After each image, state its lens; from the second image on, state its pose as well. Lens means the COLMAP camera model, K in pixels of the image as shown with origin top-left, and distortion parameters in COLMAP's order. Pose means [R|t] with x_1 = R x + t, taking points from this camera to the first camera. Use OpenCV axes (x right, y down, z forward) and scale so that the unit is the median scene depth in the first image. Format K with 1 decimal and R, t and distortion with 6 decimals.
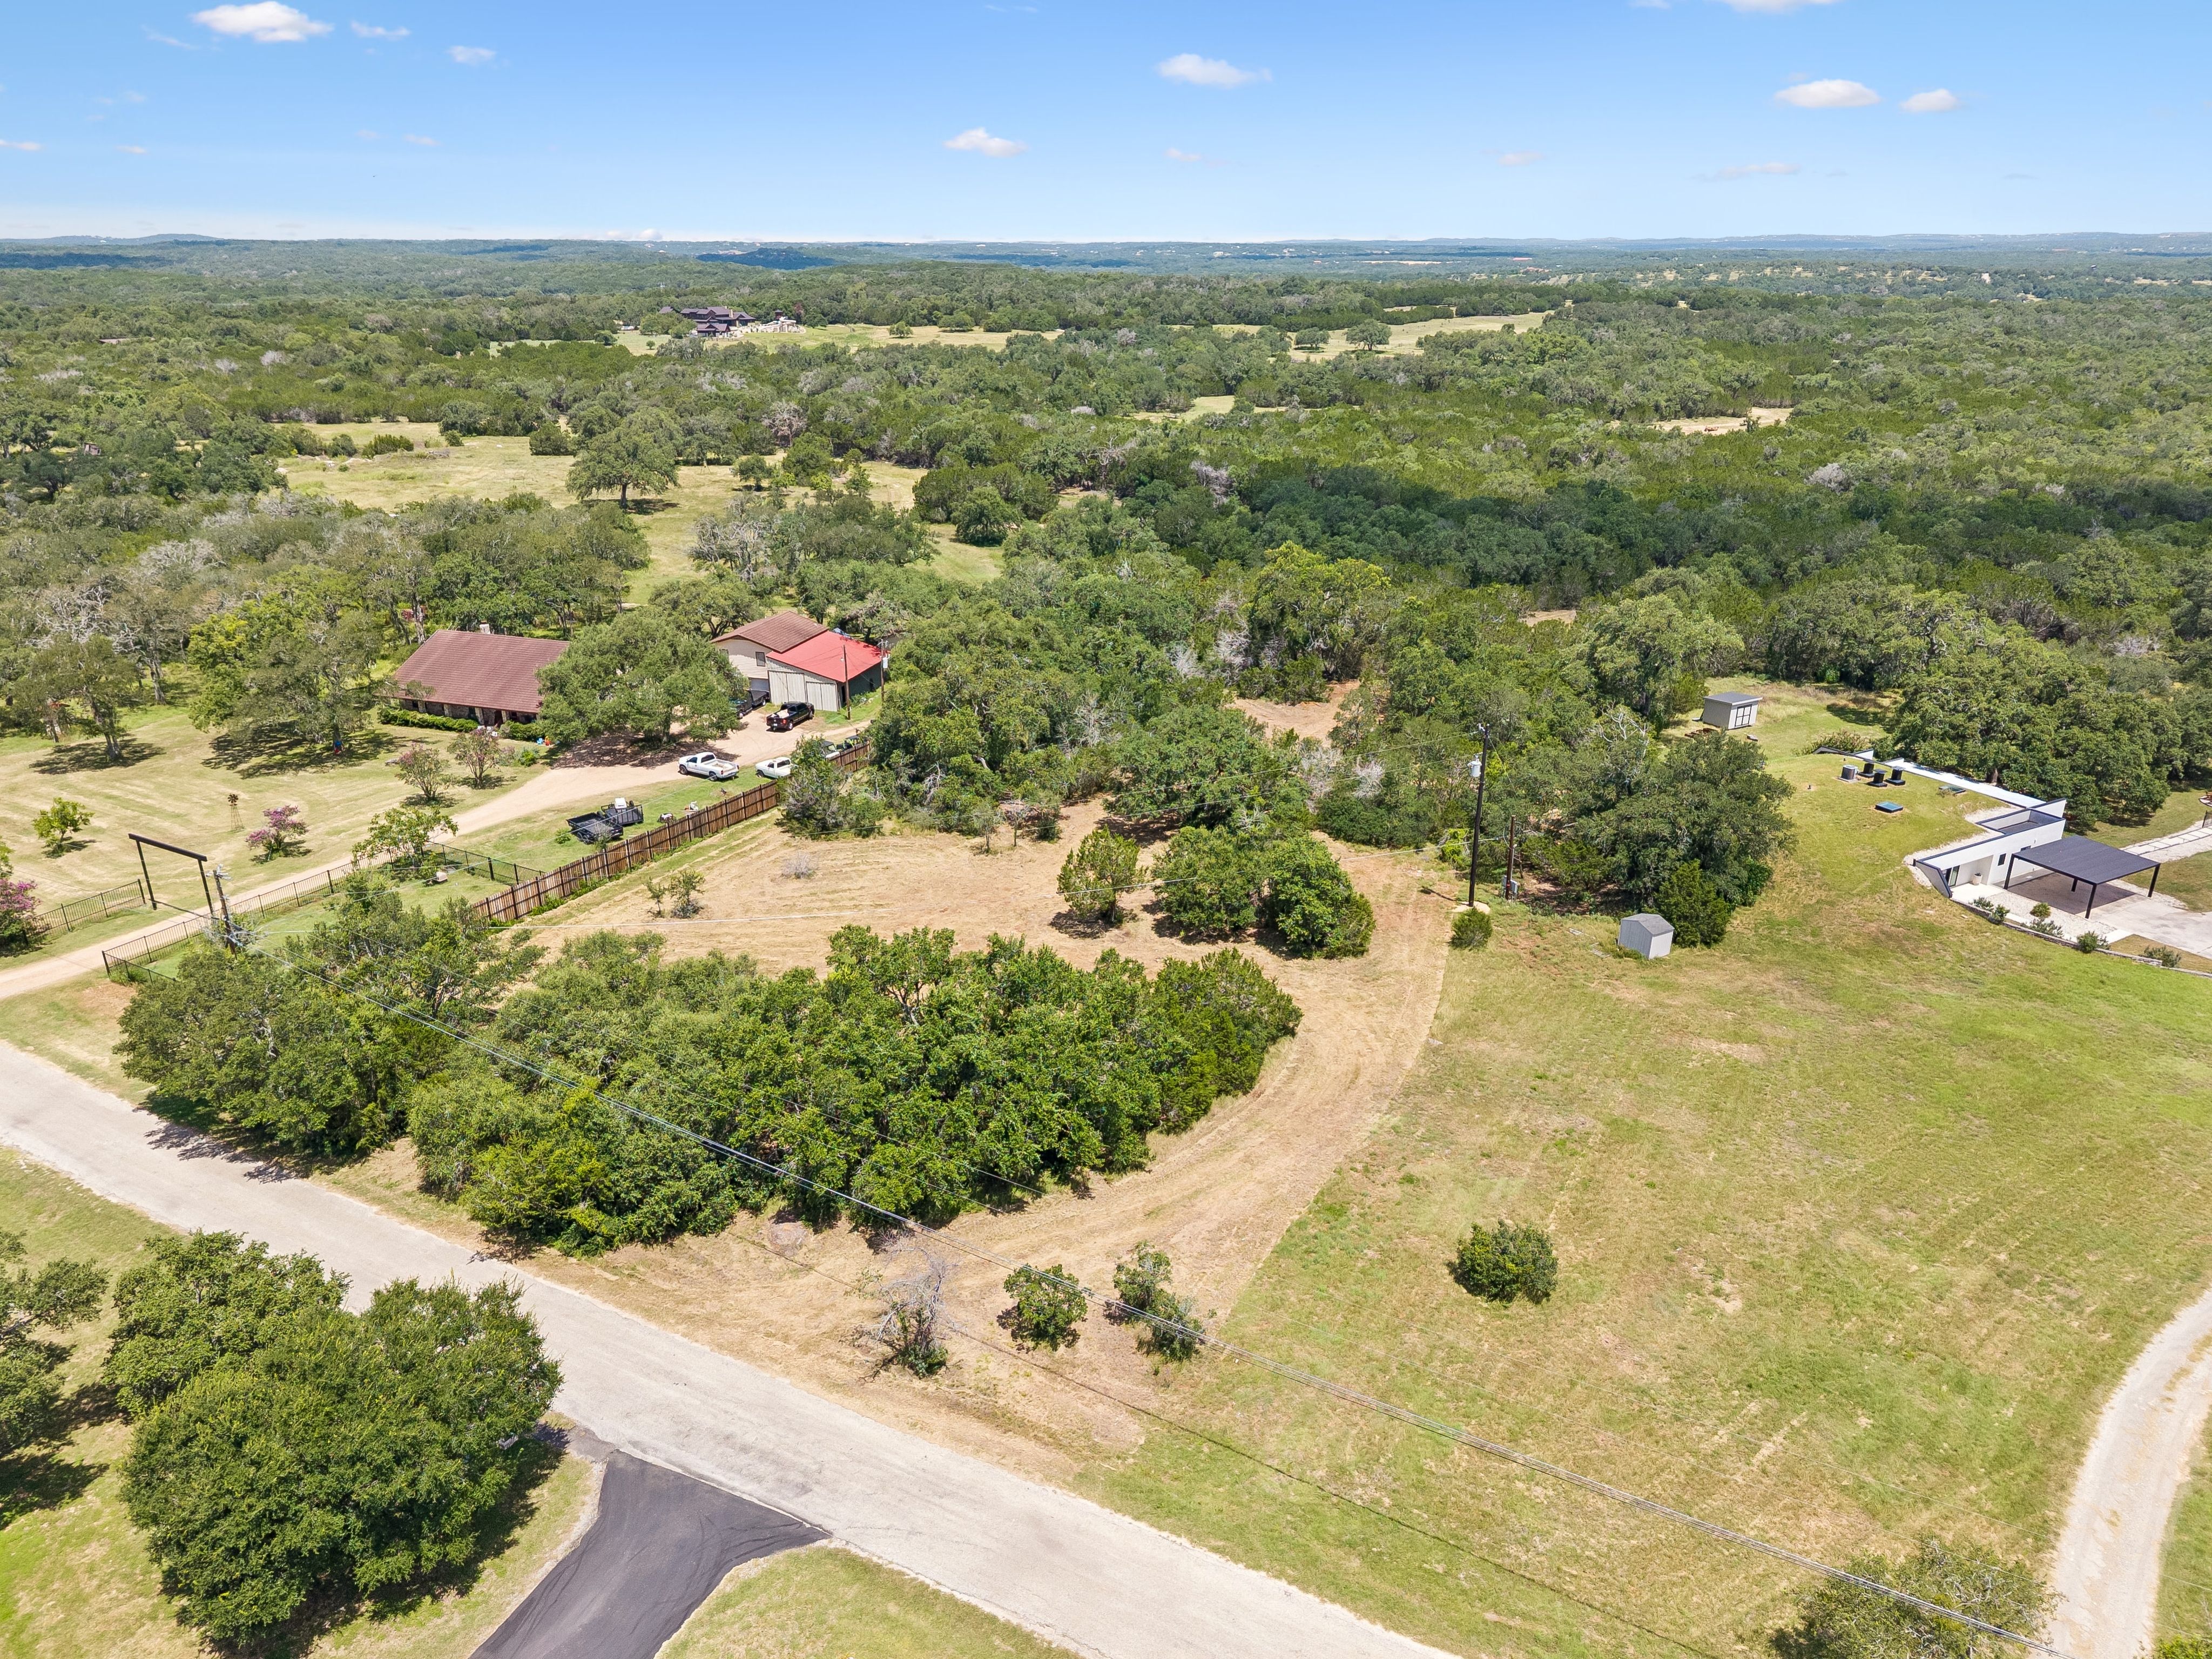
lens RADIAL K [[1493.7, 0, 1107.3], [0, 1493.7, 831.2], [0, 0, 1]] dist [0.045050, -0.062195]
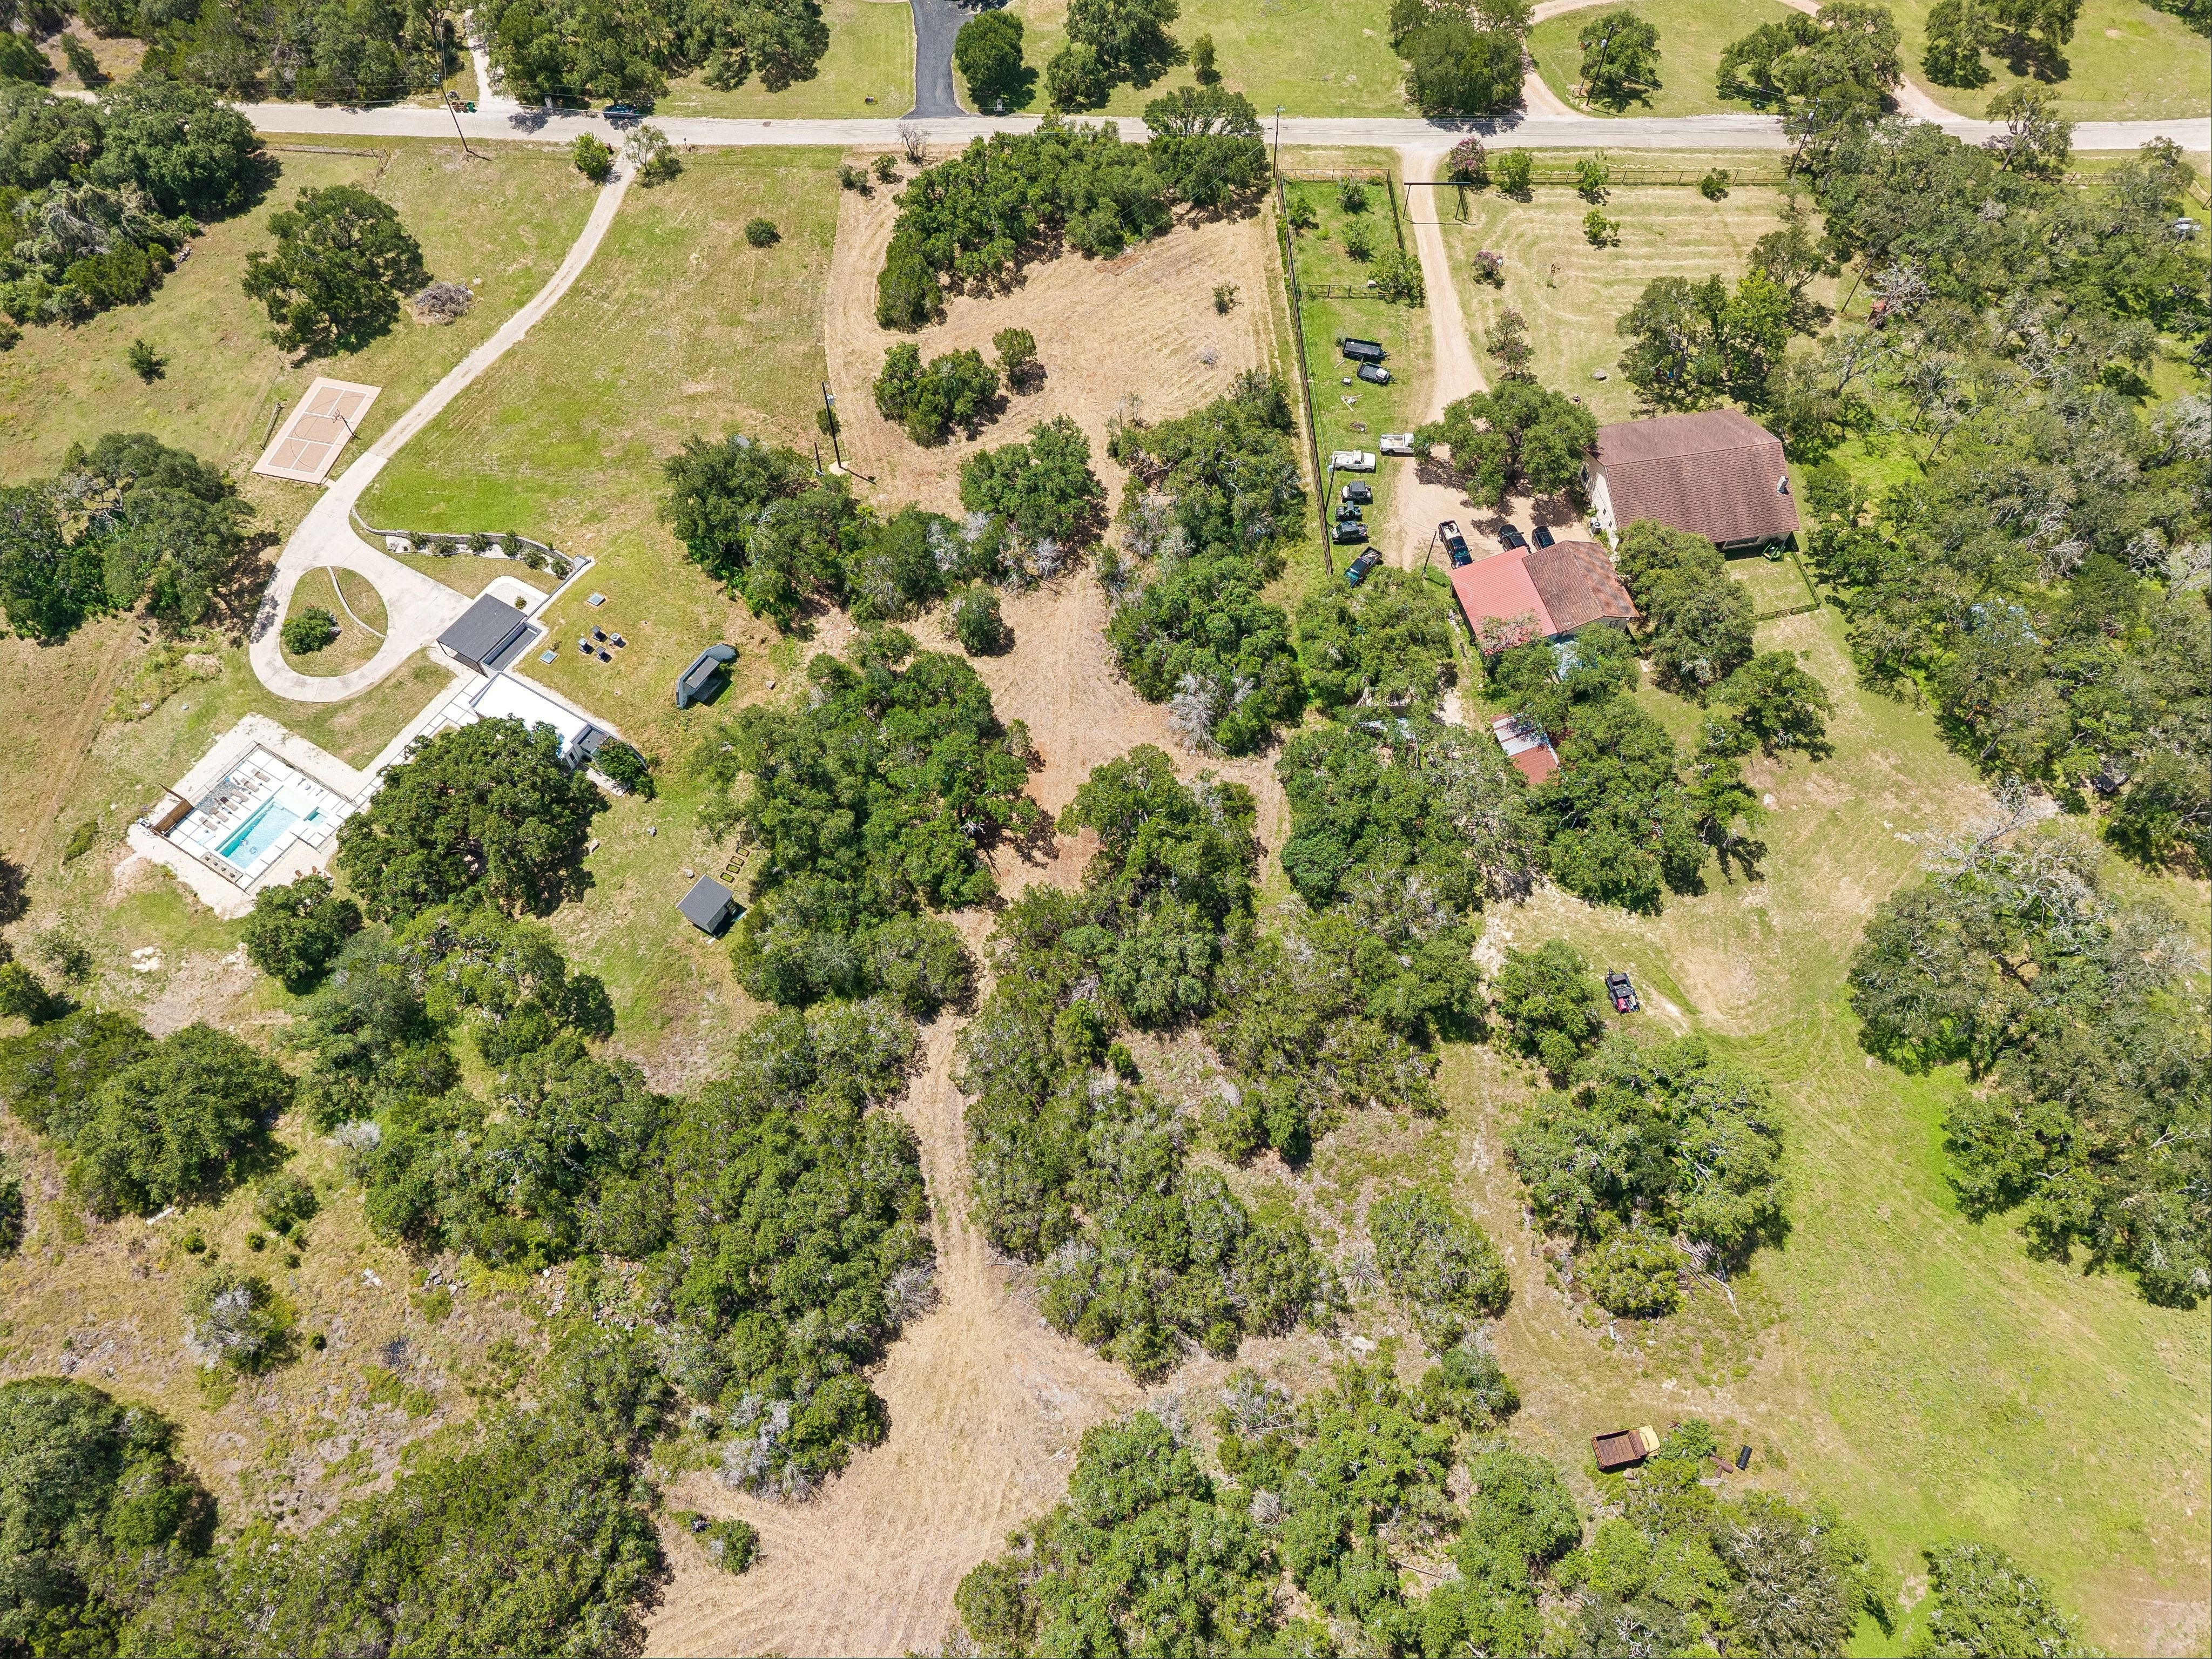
lens RADIAL K [[1539.2, 0, 1116.4], [0, 1539.2, 819.1], [0, 0, 1]] dist [0.021100, -0.019442]
pose [[-0.865573, 0.425858, -0.263494, 0.606404], [-0.182924, 0.220937, 0.957980, -1.609392], [0.466179, 0.877401, -0.113337, 1.701308]]
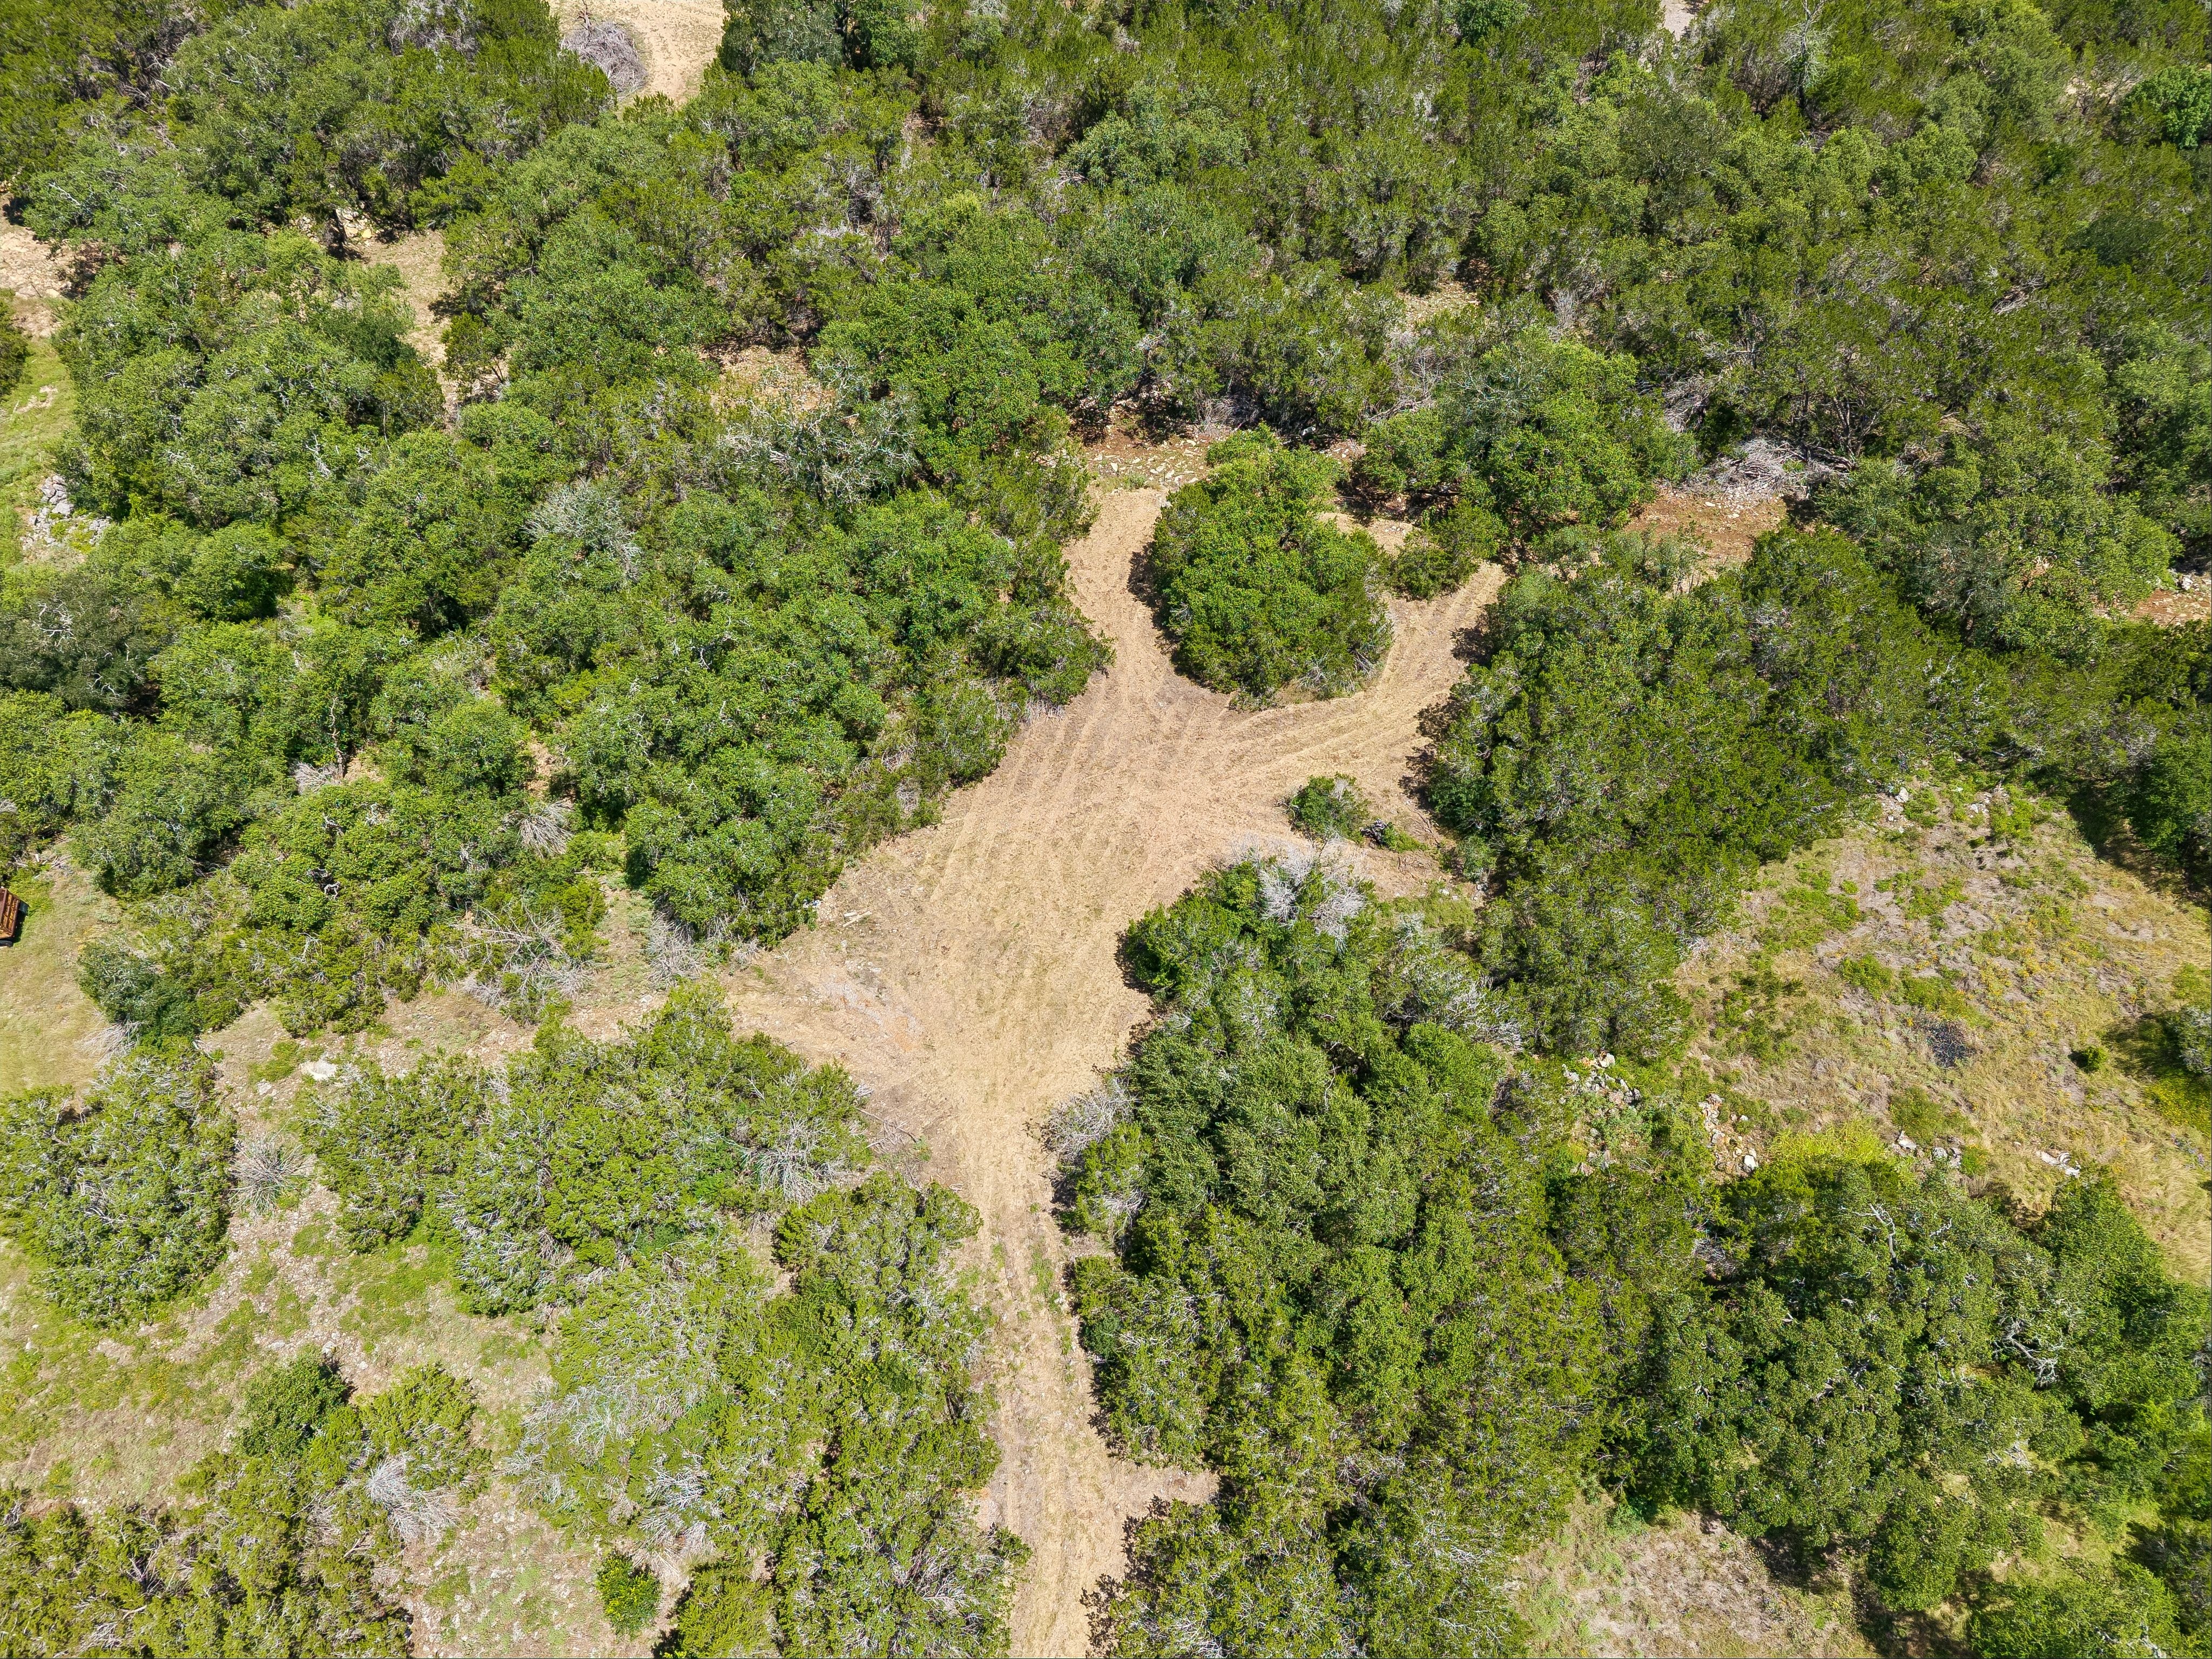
lens RADIAL K [[1475.9, 0, 1104.7], [0, 1475.9, 836.8], [0, 0, 1]] dist [0.017907, -0.014625]
pose [[0.867094, -0.422378, 0.264093, 0.461687], [0.175593, 0.755282, 0.631440, -0.793406], [-0.466171, -0.501145, 0.729067, 1.377711]]
